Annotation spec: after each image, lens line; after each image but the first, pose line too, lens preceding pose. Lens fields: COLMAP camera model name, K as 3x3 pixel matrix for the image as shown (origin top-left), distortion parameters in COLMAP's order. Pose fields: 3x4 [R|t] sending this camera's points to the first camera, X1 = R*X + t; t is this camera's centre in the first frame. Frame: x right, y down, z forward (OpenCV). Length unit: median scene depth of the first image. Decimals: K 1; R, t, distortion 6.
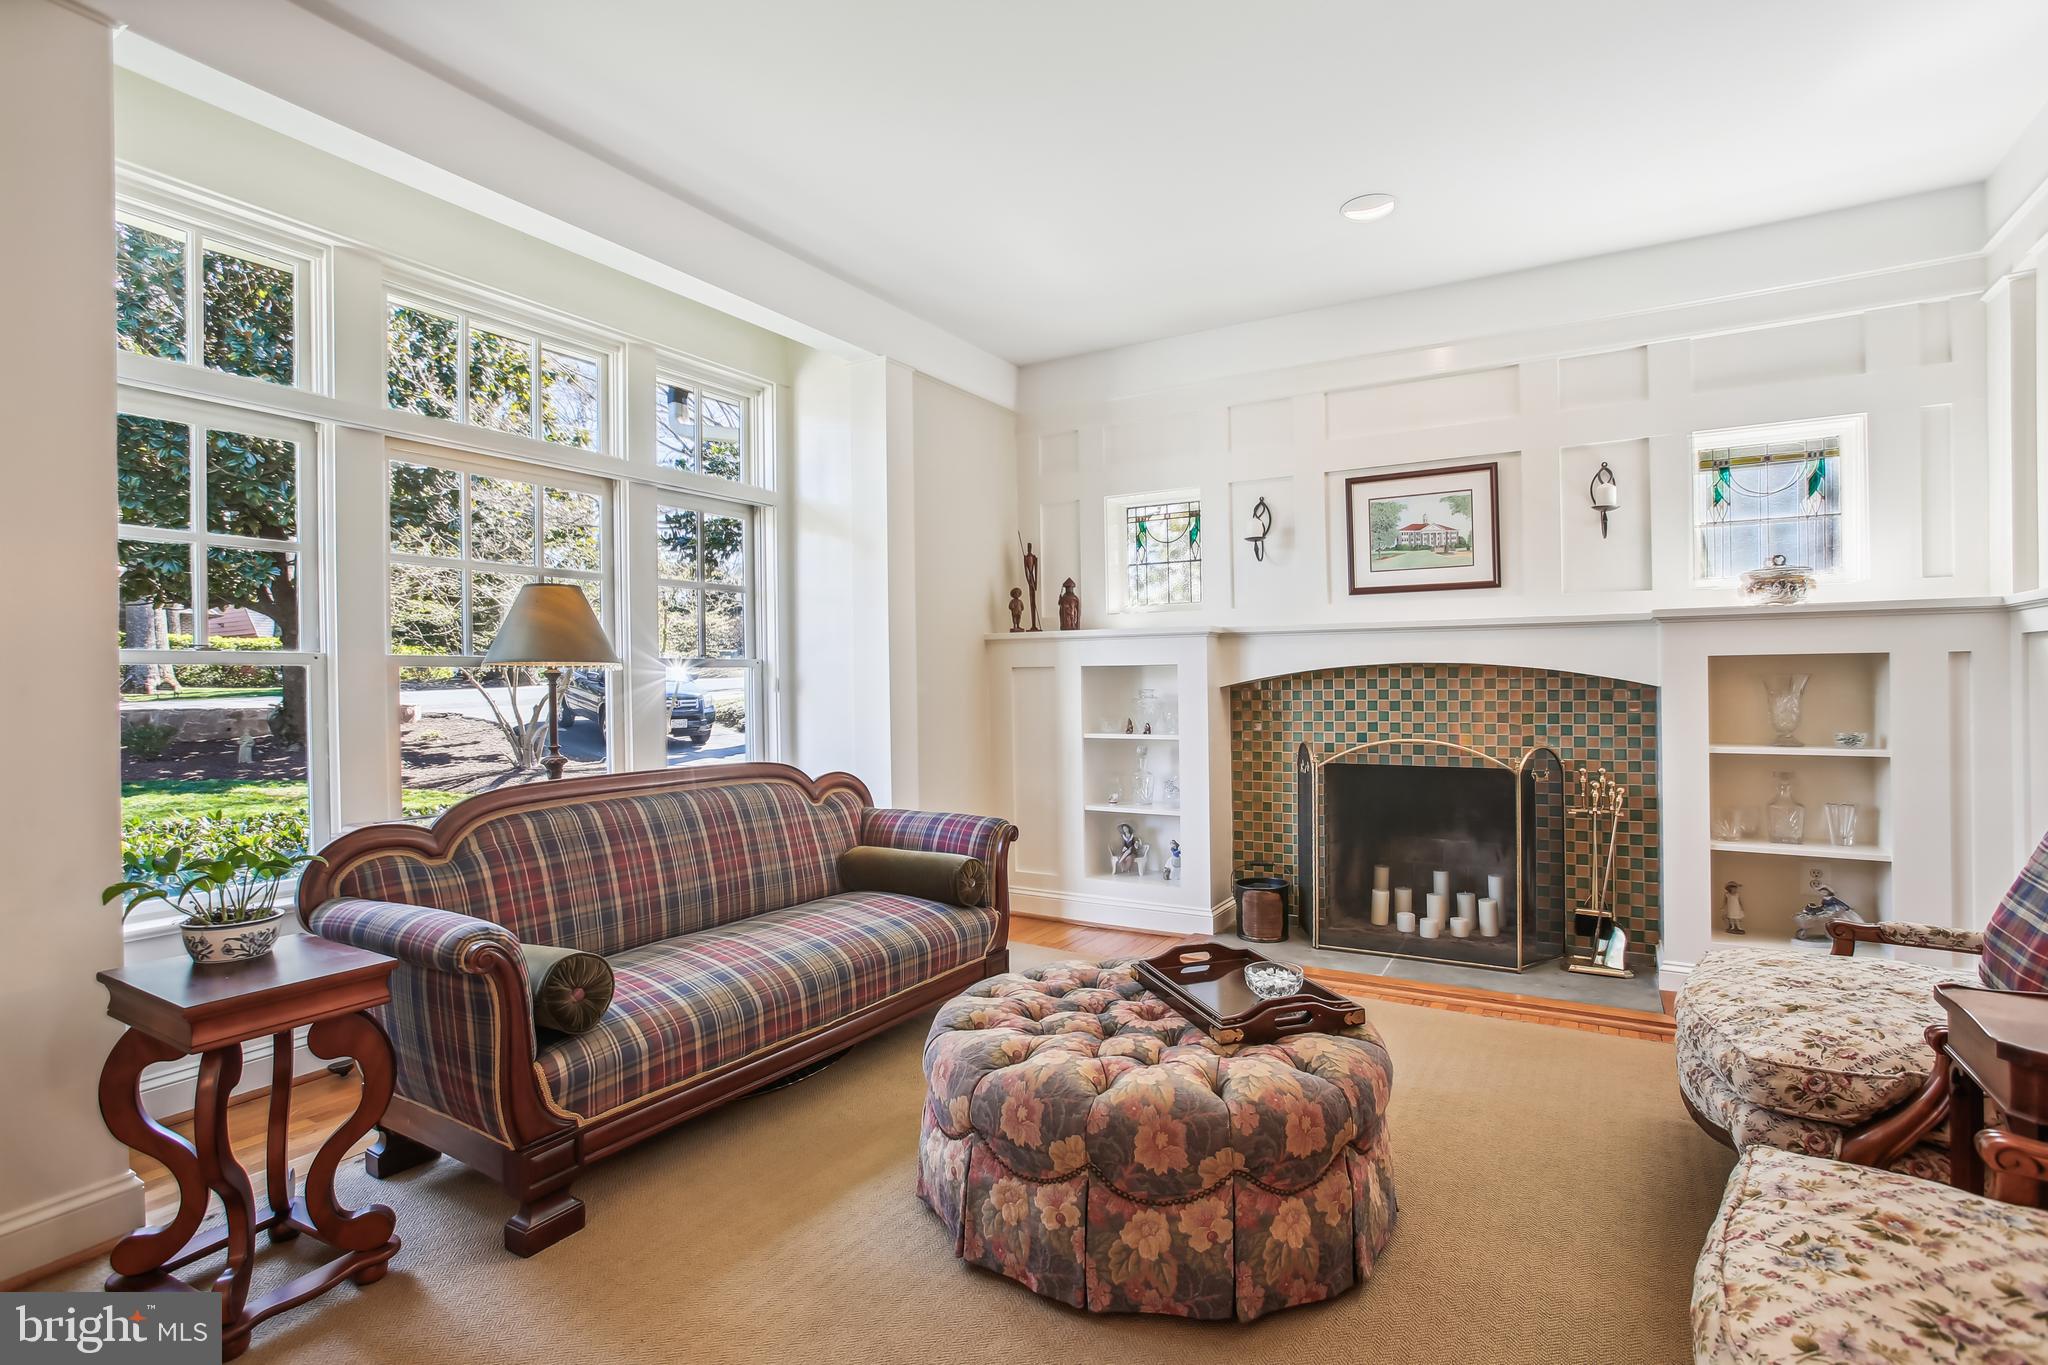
lens RADIAL K [[953.7, 0, 1027.3], [0, 953.7, 685.9], [0, 0, 1]] dist [-0.067936, 0.033432]
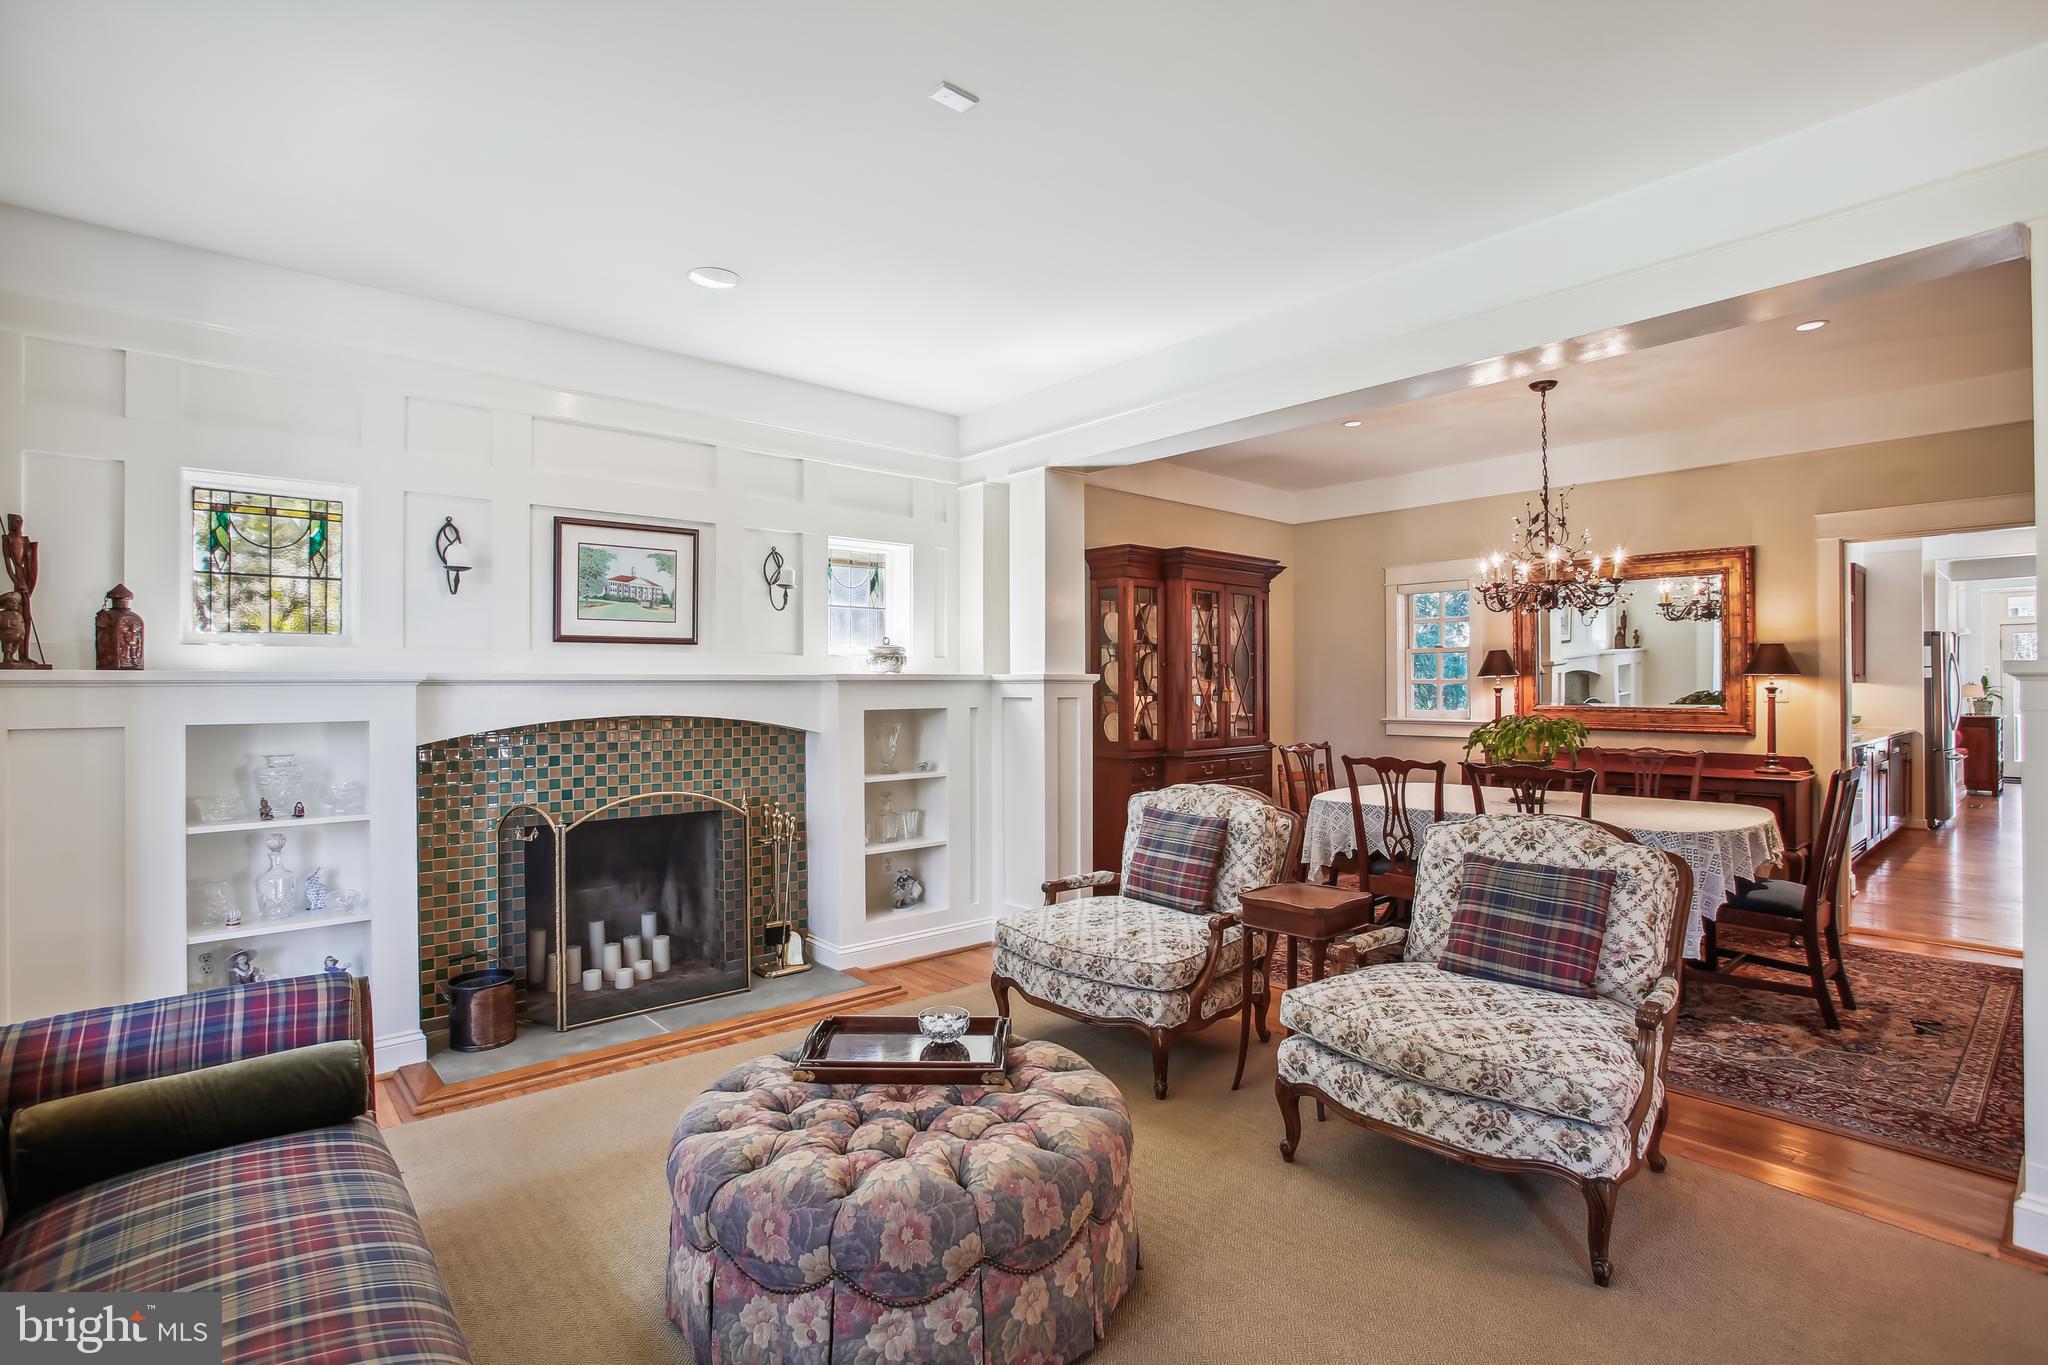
lens RADIAL K [[953.7, 0, 1027.3], [0, 953.7, 685.9], [0, 0, 1]] dist [-0.067936, 0.033432]
pose [[0.314134, 0.009232, 0.949334, -0.420686], [0.008856, 0.999881, -0.012654, -0.040601], [-0.949337, 0.012383, 0.314015, 0.296657]]
